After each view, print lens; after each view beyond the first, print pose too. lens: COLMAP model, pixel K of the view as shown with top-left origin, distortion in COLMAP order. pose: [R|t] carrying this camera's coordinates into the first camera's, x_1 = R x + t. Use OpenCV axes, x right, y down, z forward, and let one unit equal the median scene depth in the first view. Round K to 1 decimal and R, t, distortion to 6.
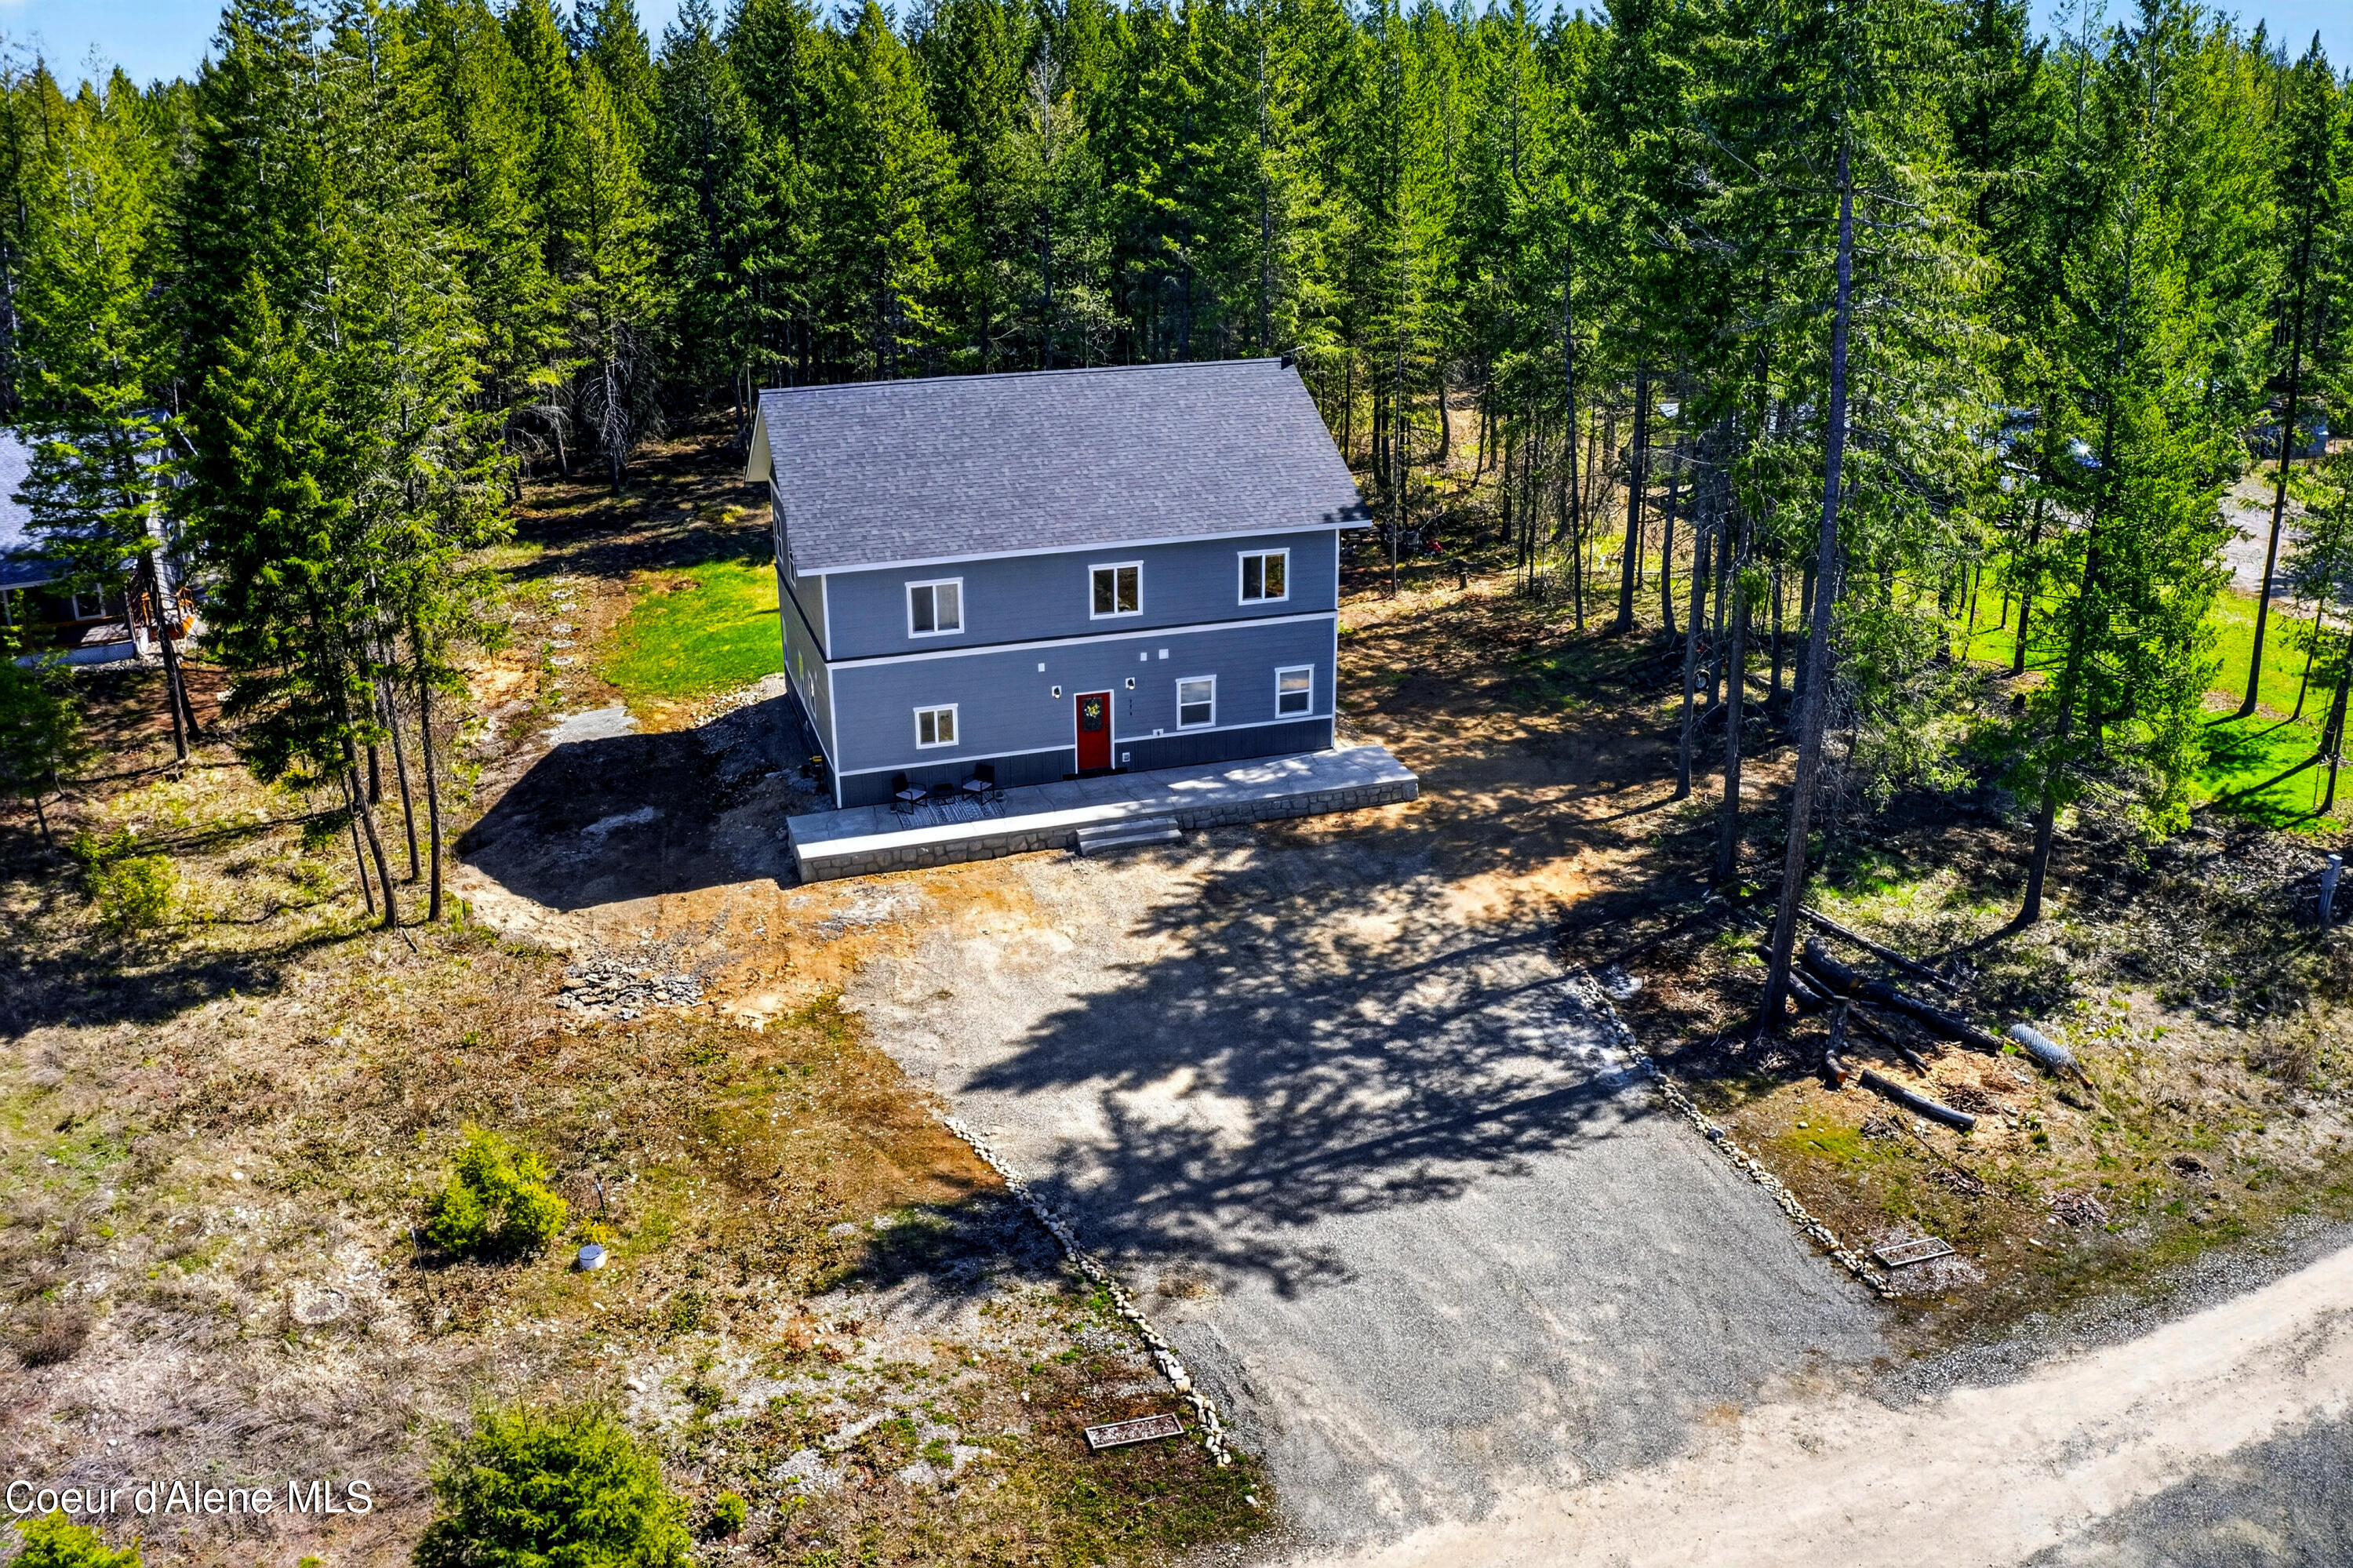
lens RADIAL K [[1920.4, 0, 1177.6], [0, 1920.4, 733.6], [0, 0, 1]] dist [-0.176896, 0.000147]
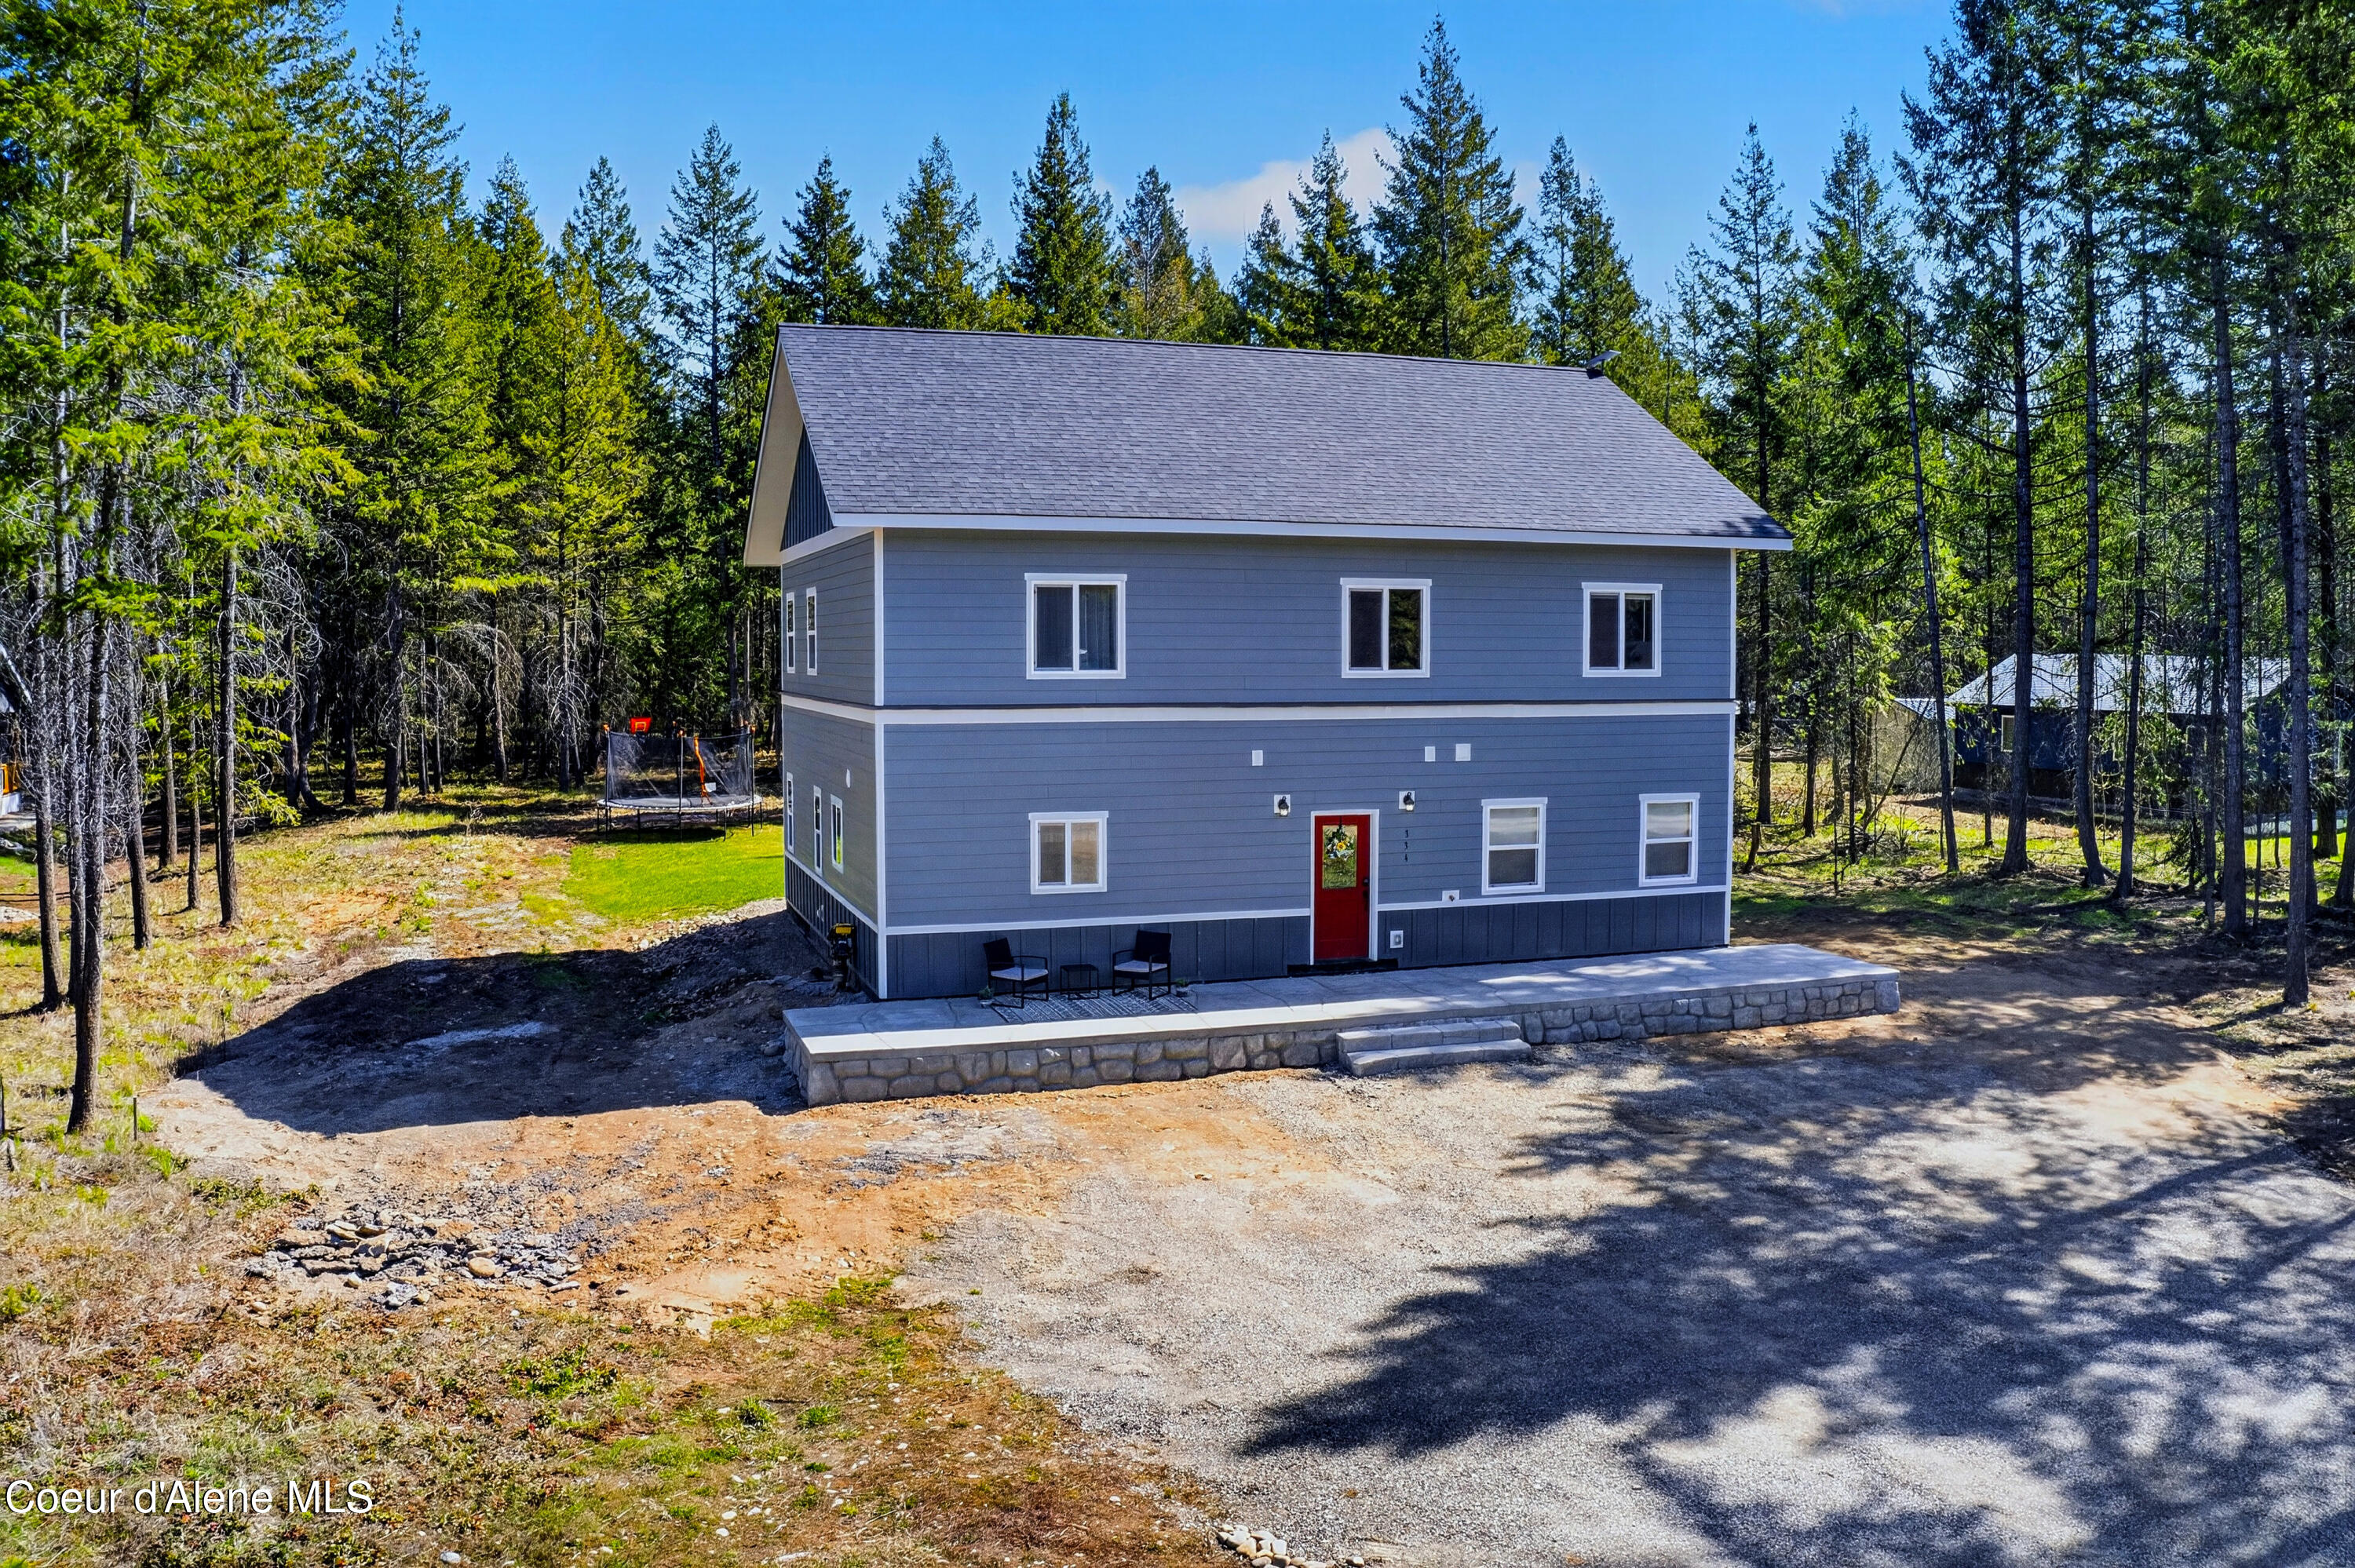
lens RADIAL K [[1878.6, 0, 1234.3], [0, 1878.6, 777.1], [0, 0, 1]] dist [-0.186511, -0.003070]
pose [[0.999174, 0.004956, 0.040324, -0.110769], [0.006470, 0.960455, -0.278359, 0.136488], [-0.040109, 0.278390, 0.959630, 0.530965]]
